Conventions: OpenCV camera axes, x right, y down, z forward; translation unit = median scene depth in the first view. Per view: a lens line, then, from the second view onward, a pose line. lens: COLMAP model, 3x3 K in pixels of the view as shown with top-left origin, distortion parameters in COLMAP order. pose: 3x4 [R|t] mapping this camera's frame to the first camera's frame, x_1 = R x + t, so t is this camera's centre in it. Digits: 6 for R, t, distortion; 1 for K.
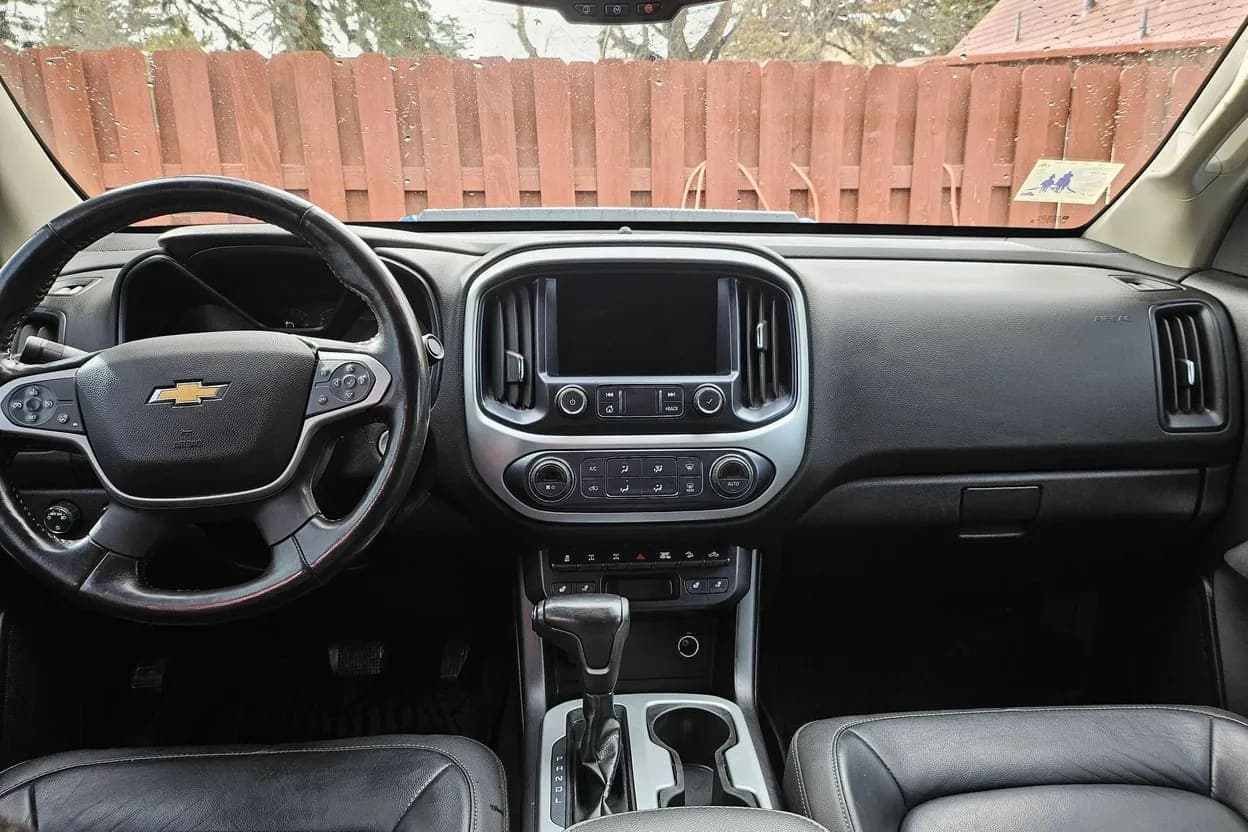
lens RADIAL K [[1009.1, 0, 624.0], [0, 1009.1, 375.7], [0, 0, 1]] dist [0.000595, 0.006680]
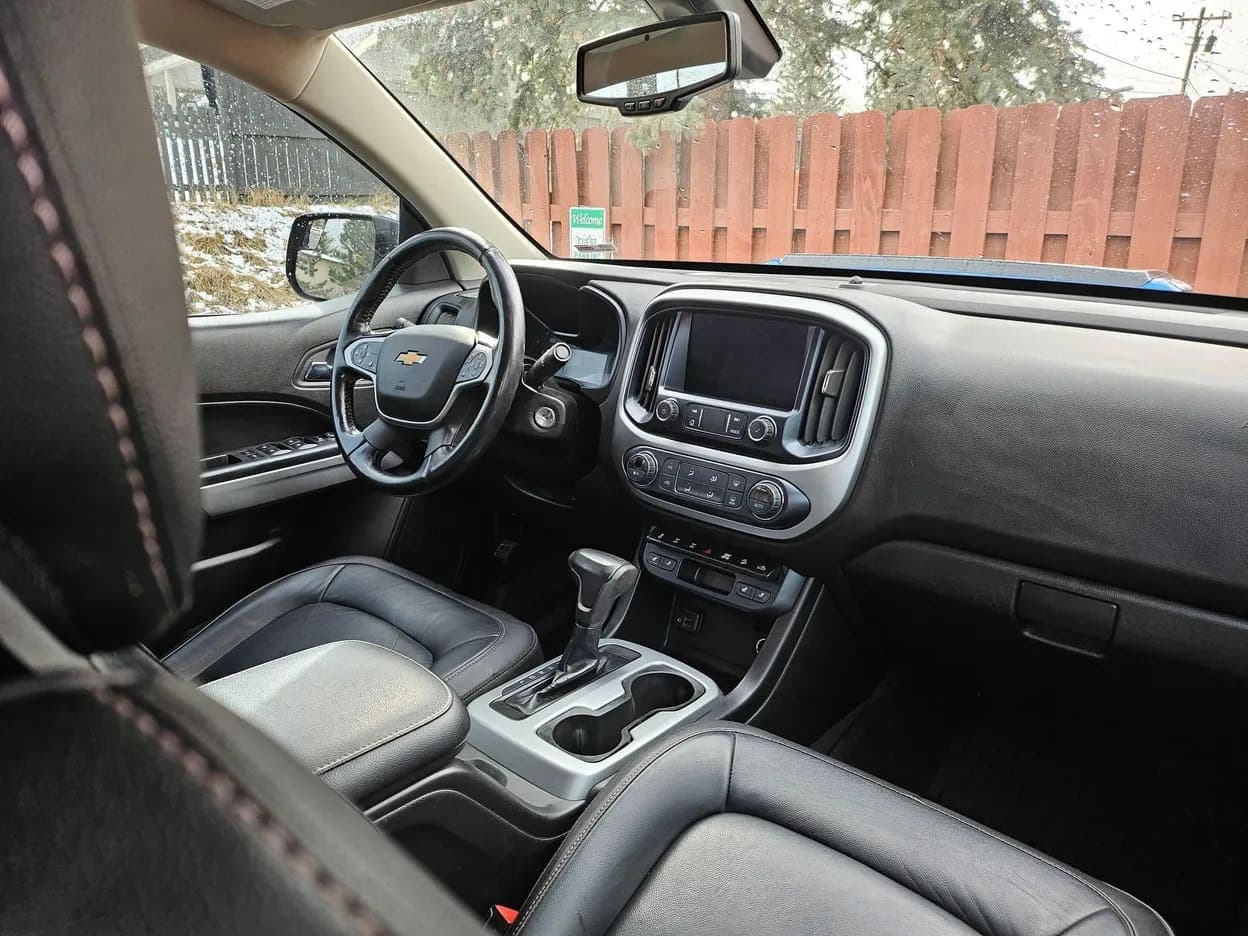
lens RADIAL K [[936.9, 0, 624.0], [0, 936.9, 468.0], [0, 0, 1]] dist [0.037150, 0.000805]
pose [[0.670571, 0.199758, -0.714445, 0.720388], [-0.152685, 0.979609, 0.130588, -0.046523], [0.725963, 0.021516, 0.687397, 0.164324]]
